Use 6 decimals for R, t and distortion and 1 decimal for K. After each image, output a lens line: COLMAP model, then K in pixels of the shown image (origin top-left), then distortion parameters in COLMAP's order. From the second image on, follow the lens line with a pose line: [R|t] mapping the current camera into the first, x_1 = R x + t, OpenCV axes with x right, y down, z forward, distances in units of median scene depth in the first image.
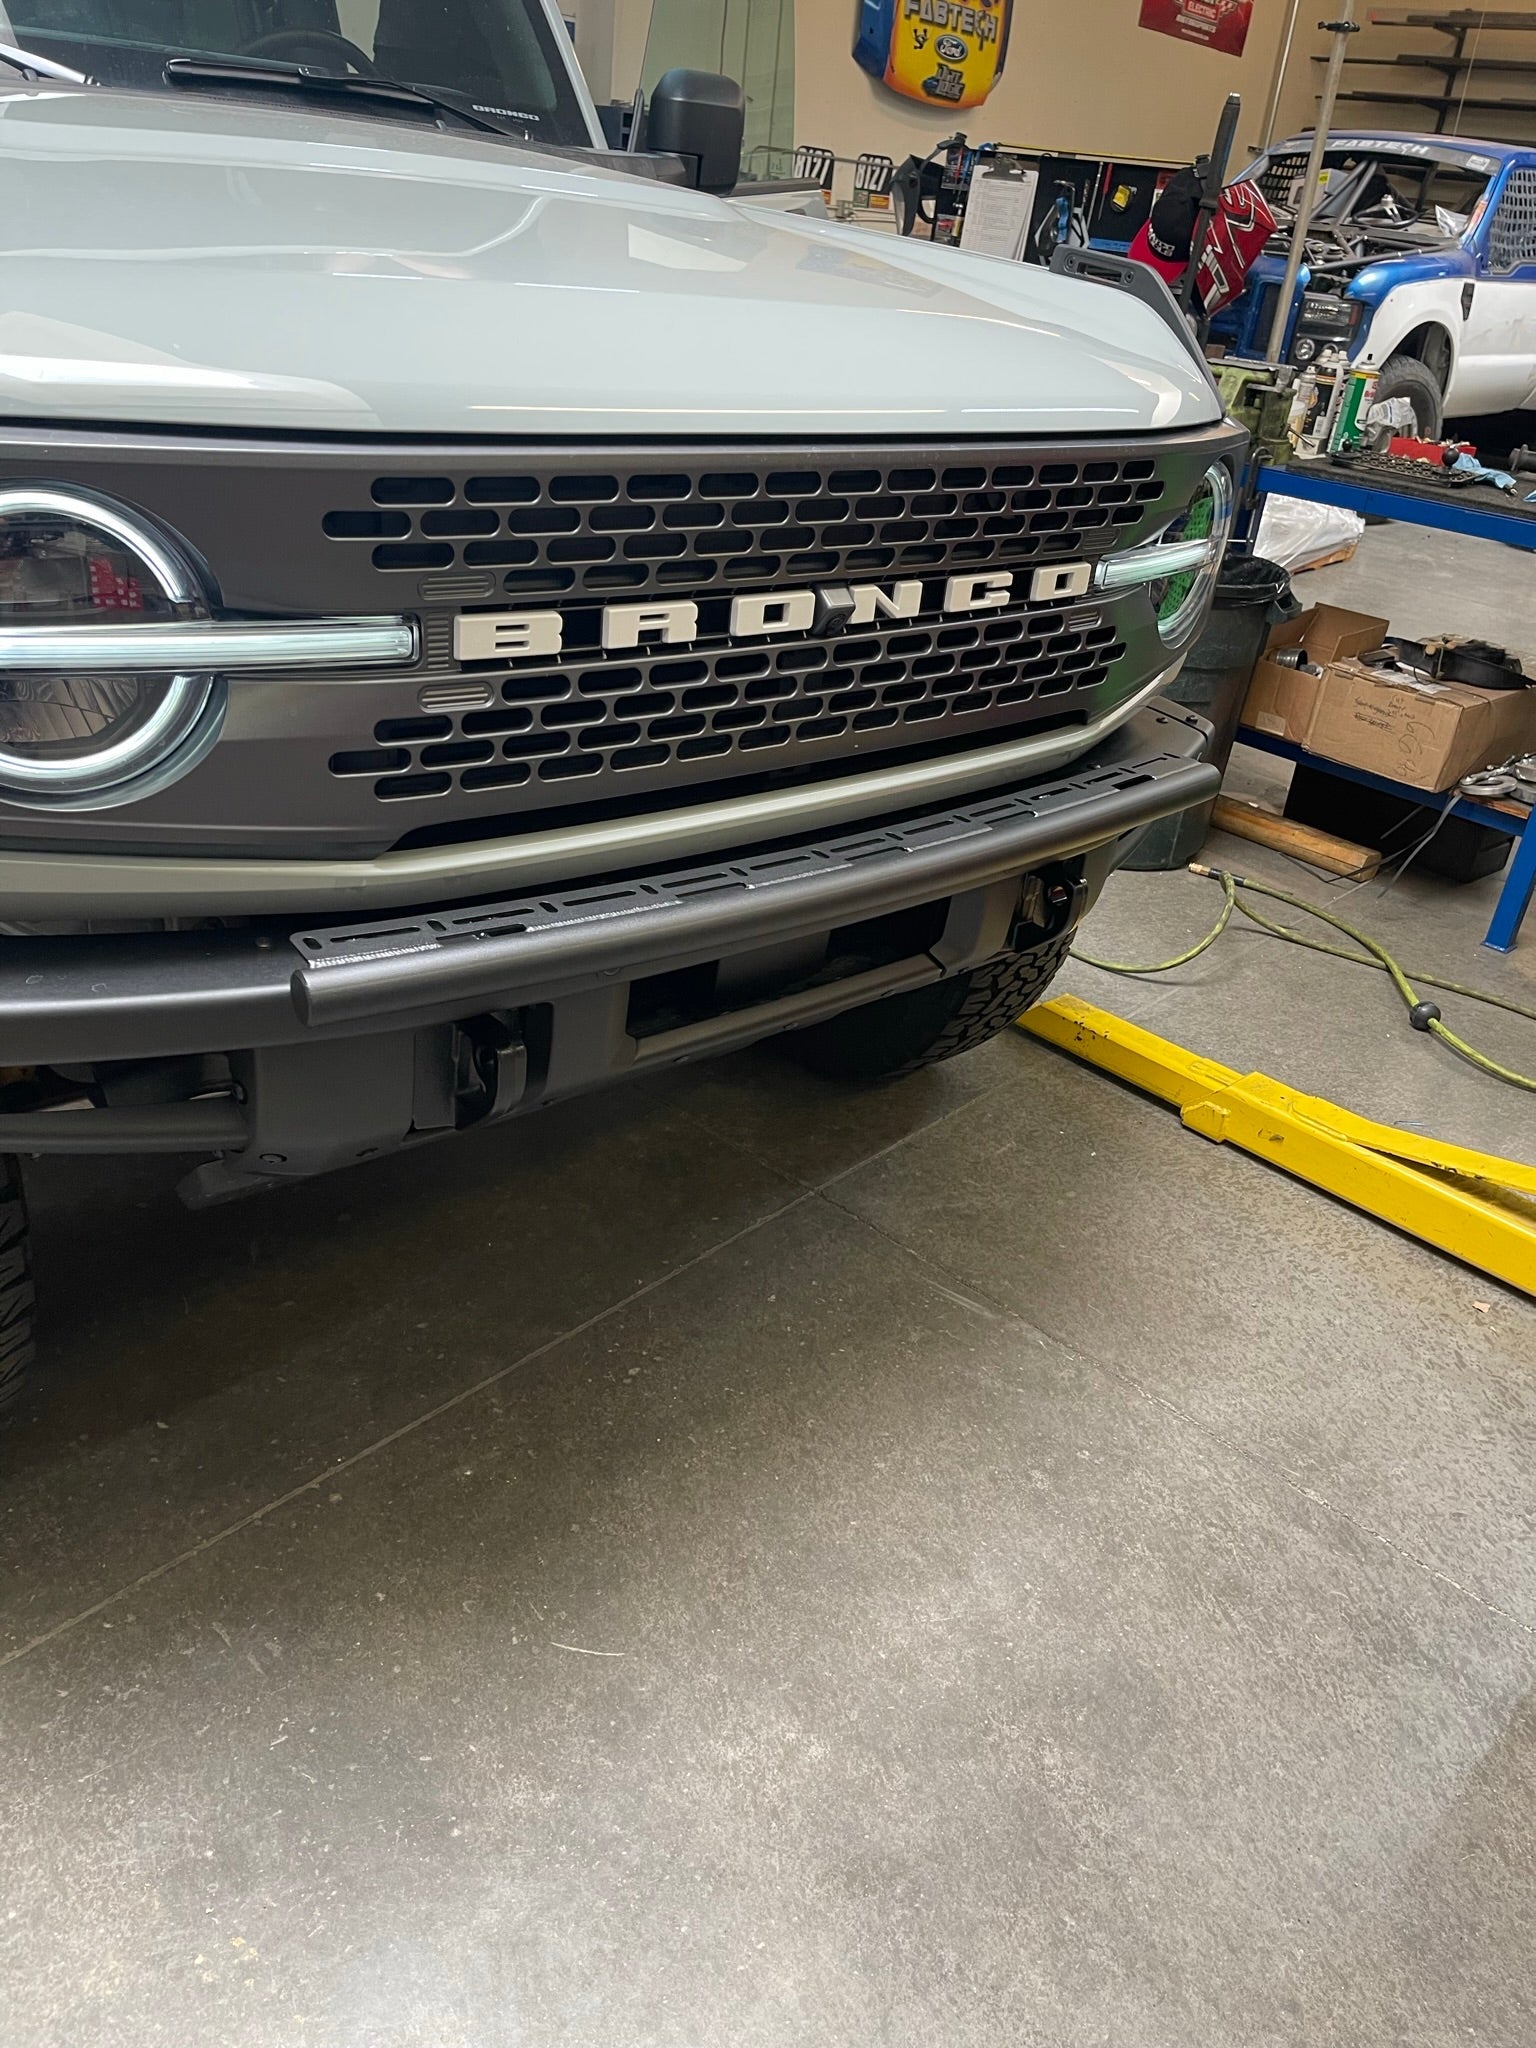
lens RADIAL K [[1558.7, 0, 792.3], [0, 1558.7, 1025.8], [0, 0, 1]] dist [0.064580, -0.084335]
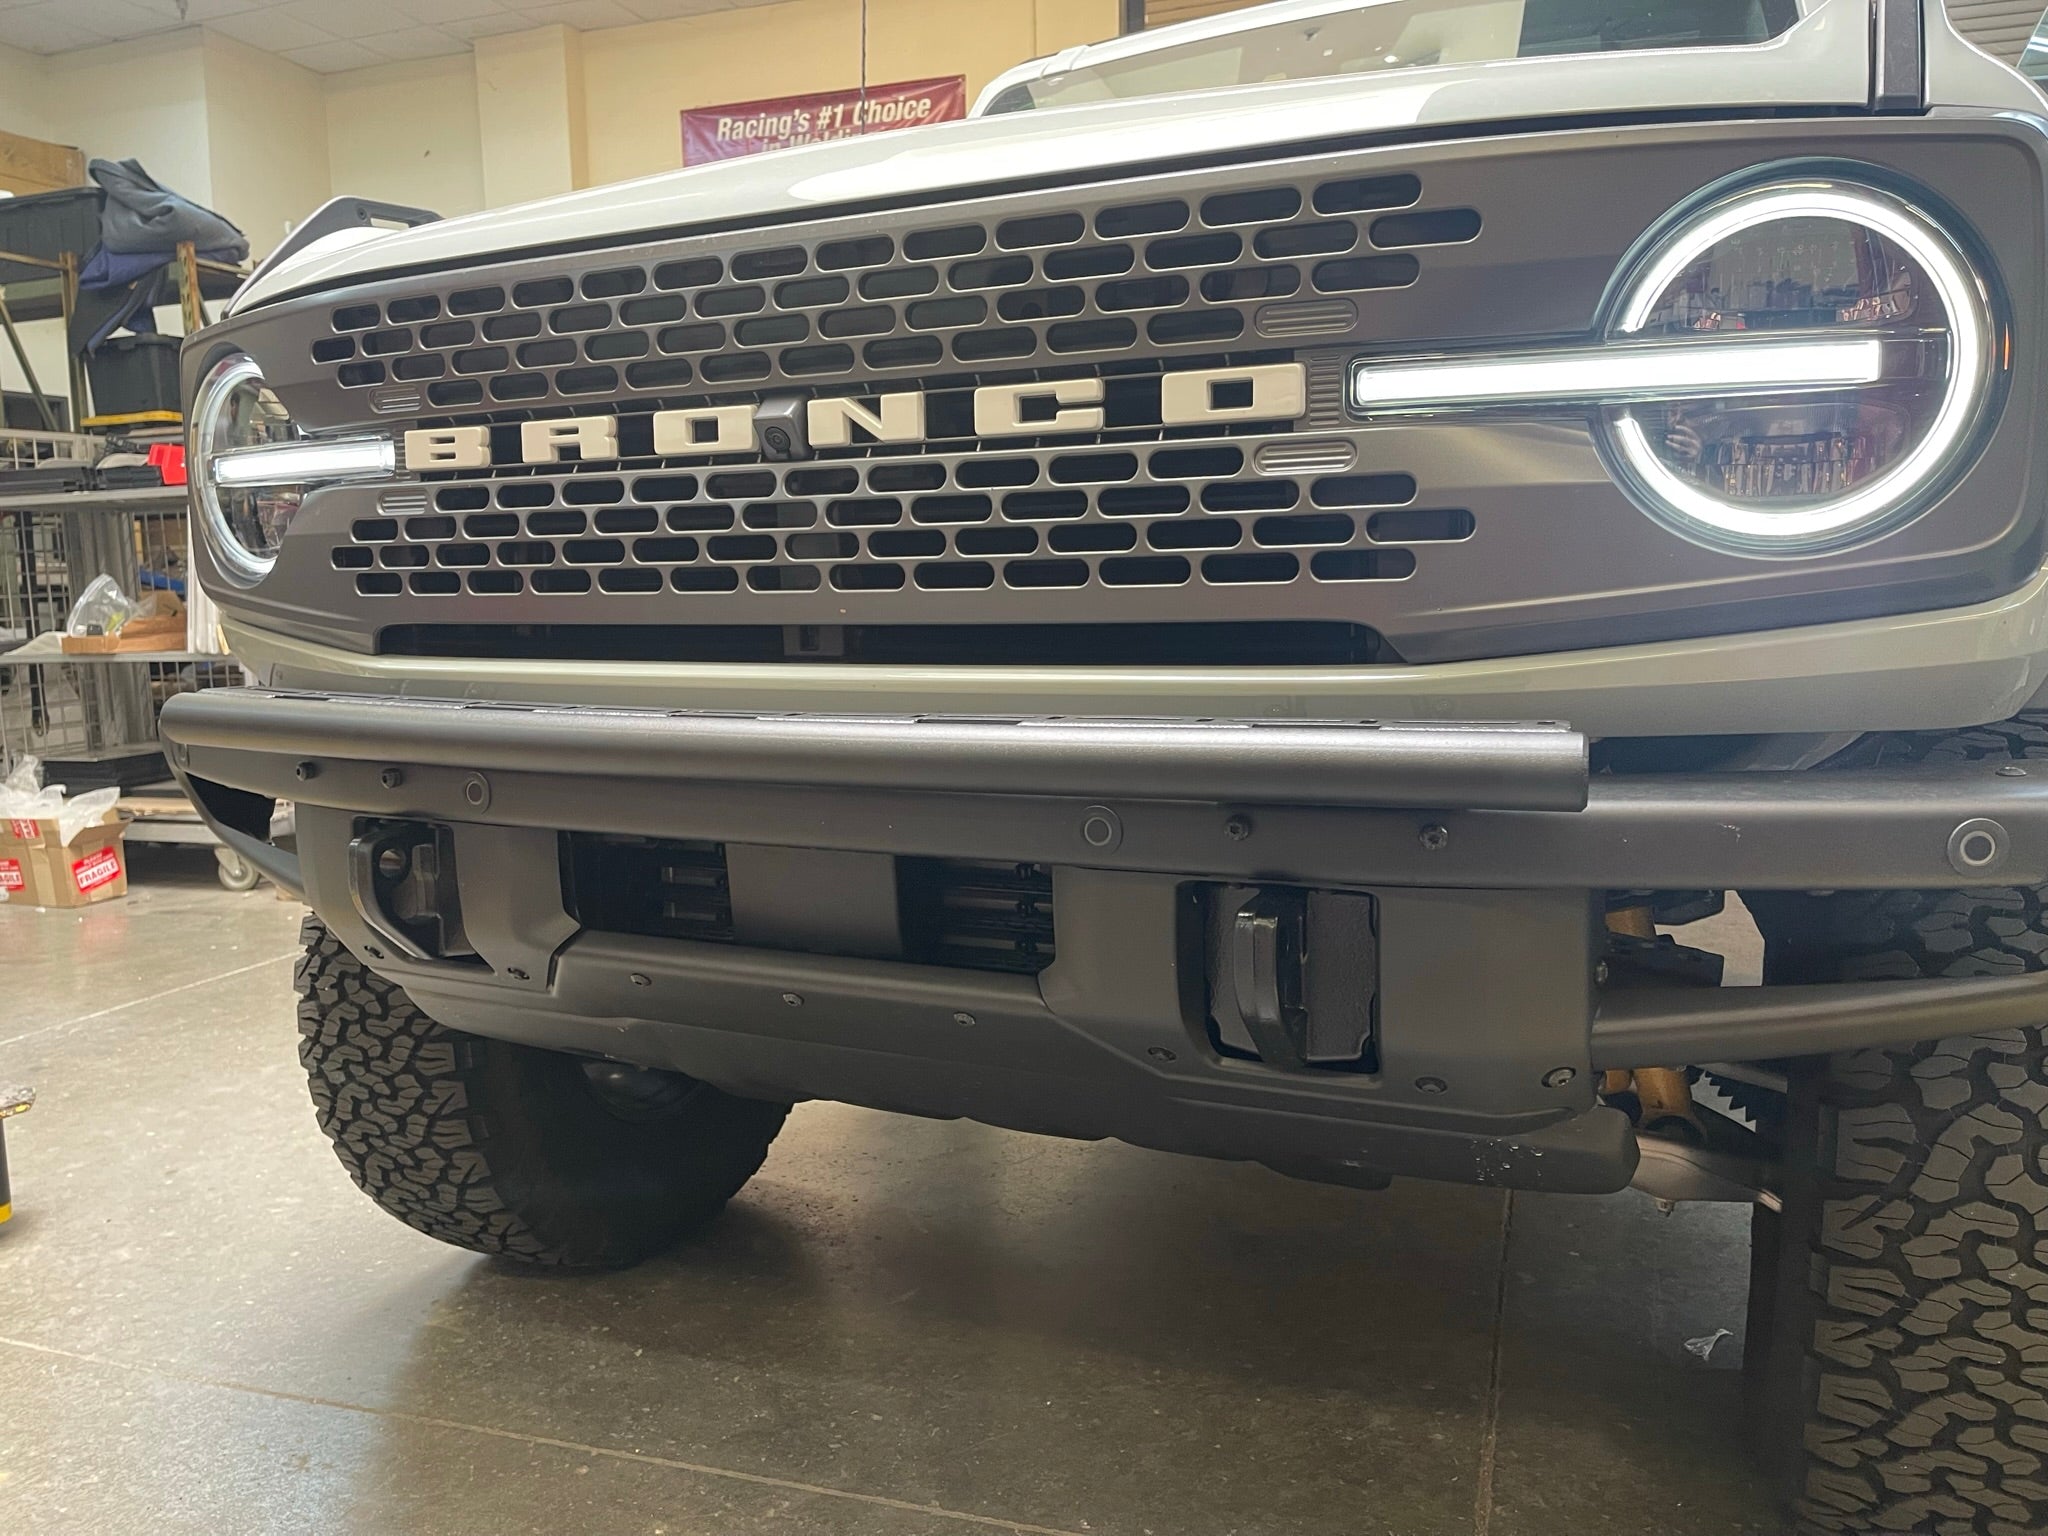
lens RADIAL K [[1568.6, 0, 993.6], [0, 1568.6, 760.7], [0, 0, 1]] dist [0.051549, -0.059199]
pose [[0.372560, -0.003085, -0.928003, 0.716369], [-0.381851, 0.910907, -0.156328, -0.024079], [0.845807, 0.412601, 0.338189, 0.789100]]
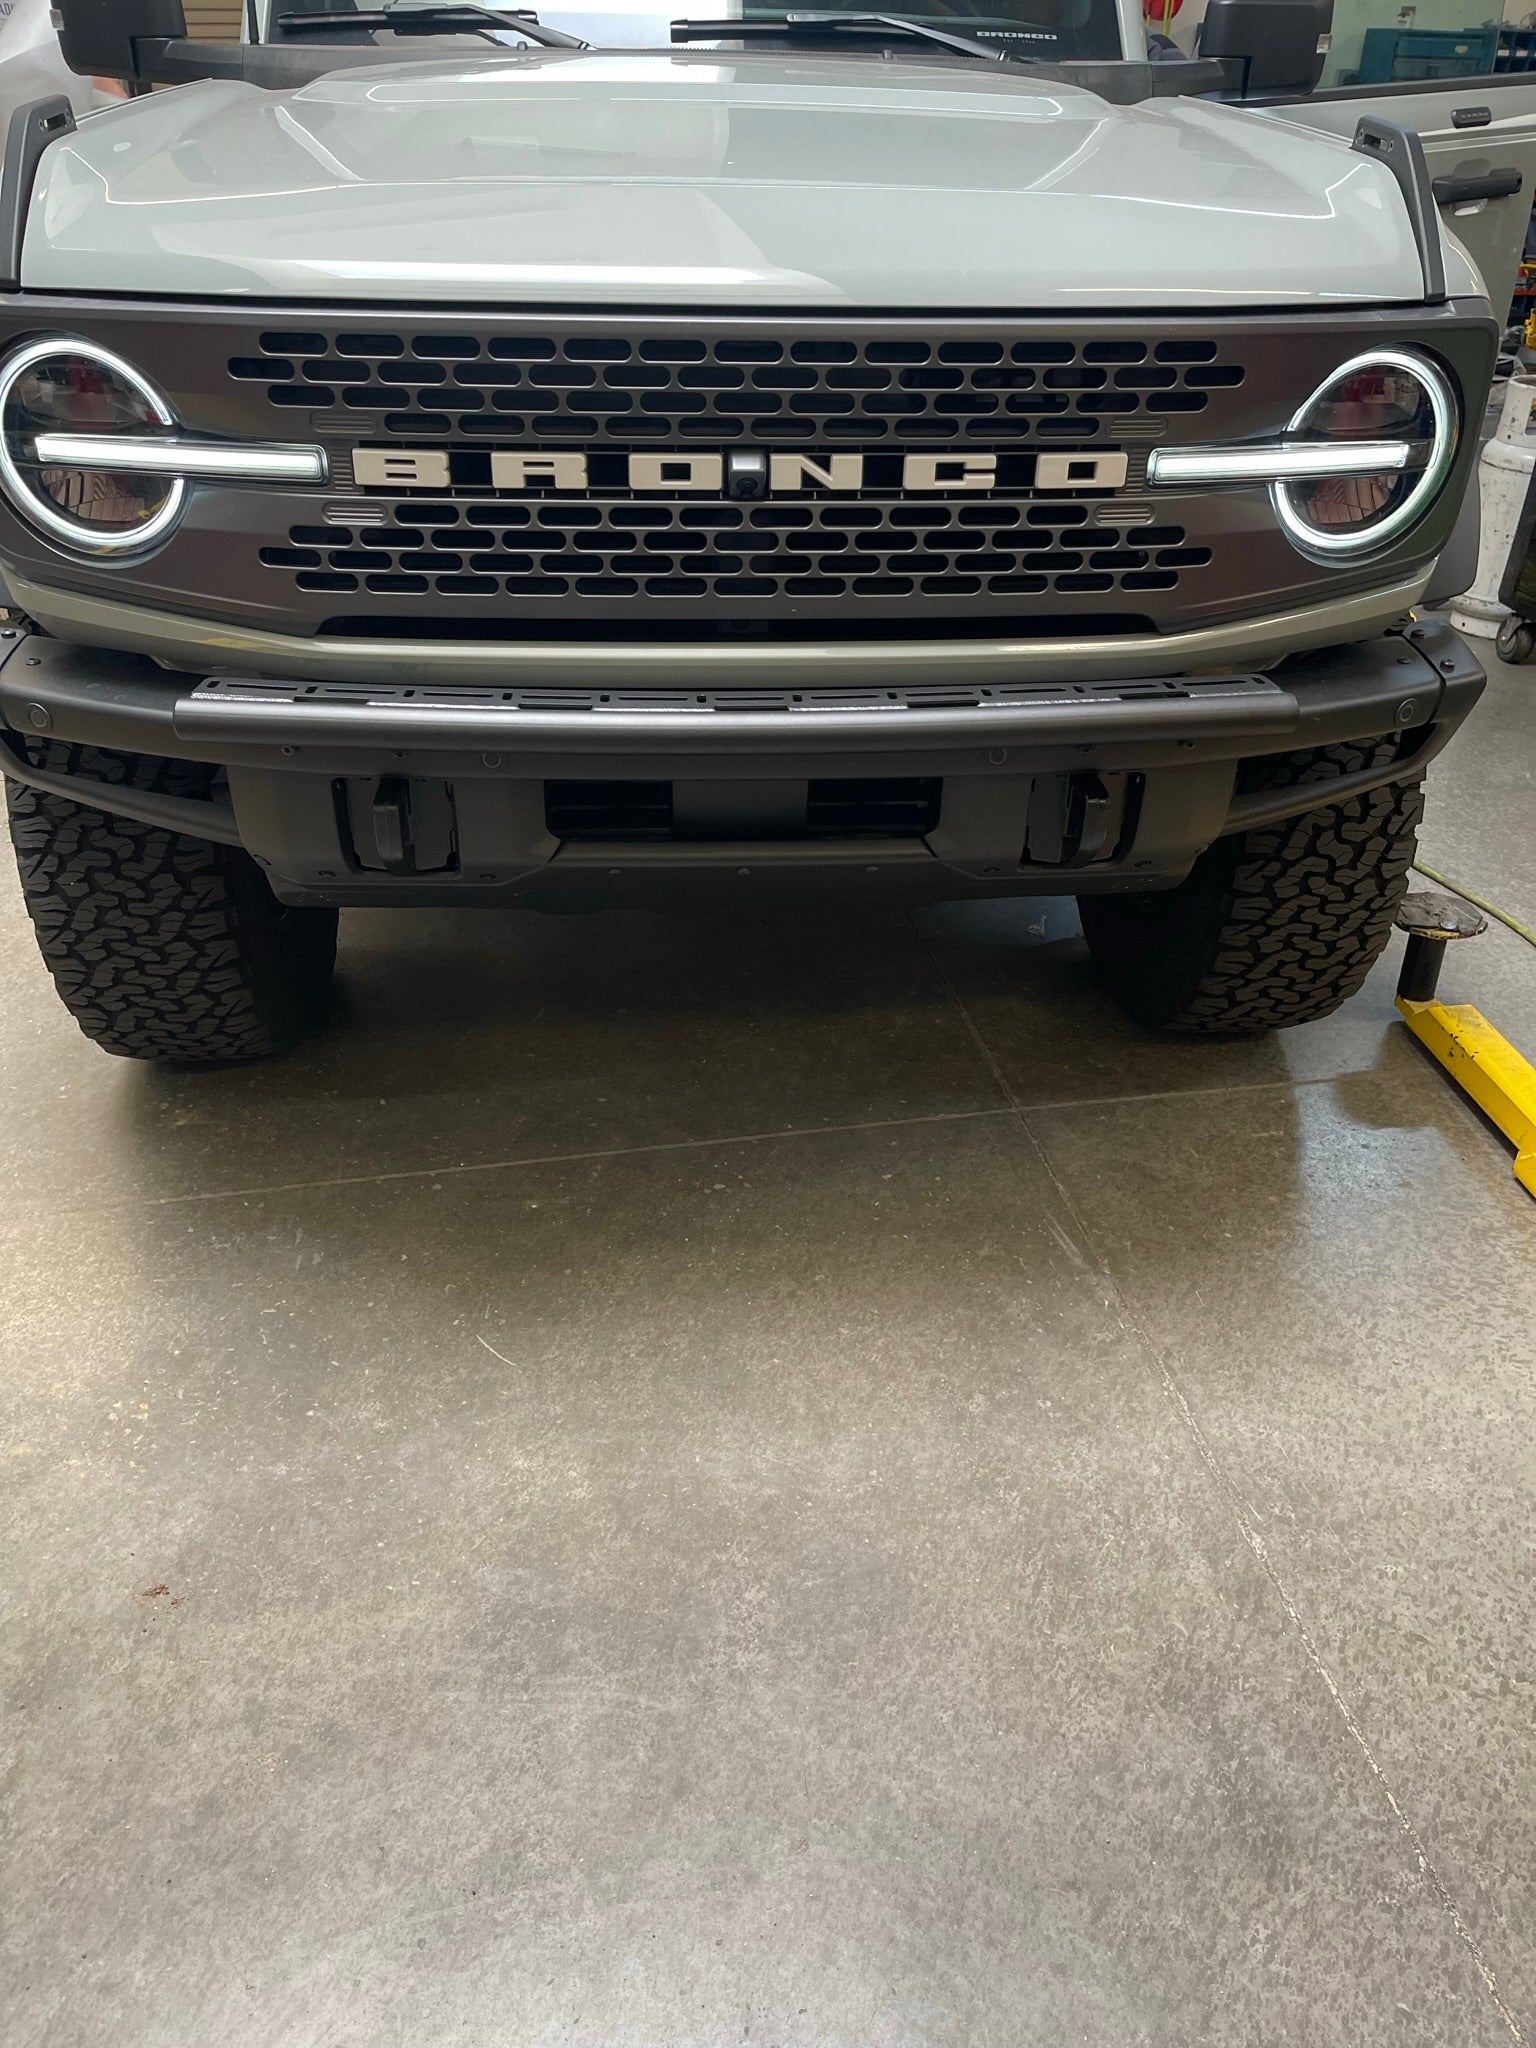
lens RADIAL K [[1568.6, 0, 761.3], [0, 1568.6, 1030.7], [0, 0, 1]] dist [0.051549, -0.059199]
pose [[0.785992, 0.239439, -0.569987, 0.660547], [-0.227272, 0.969305, 0.093783, 0.001600], [0.574947, 0.055829, 0.816284, 0.123764]]
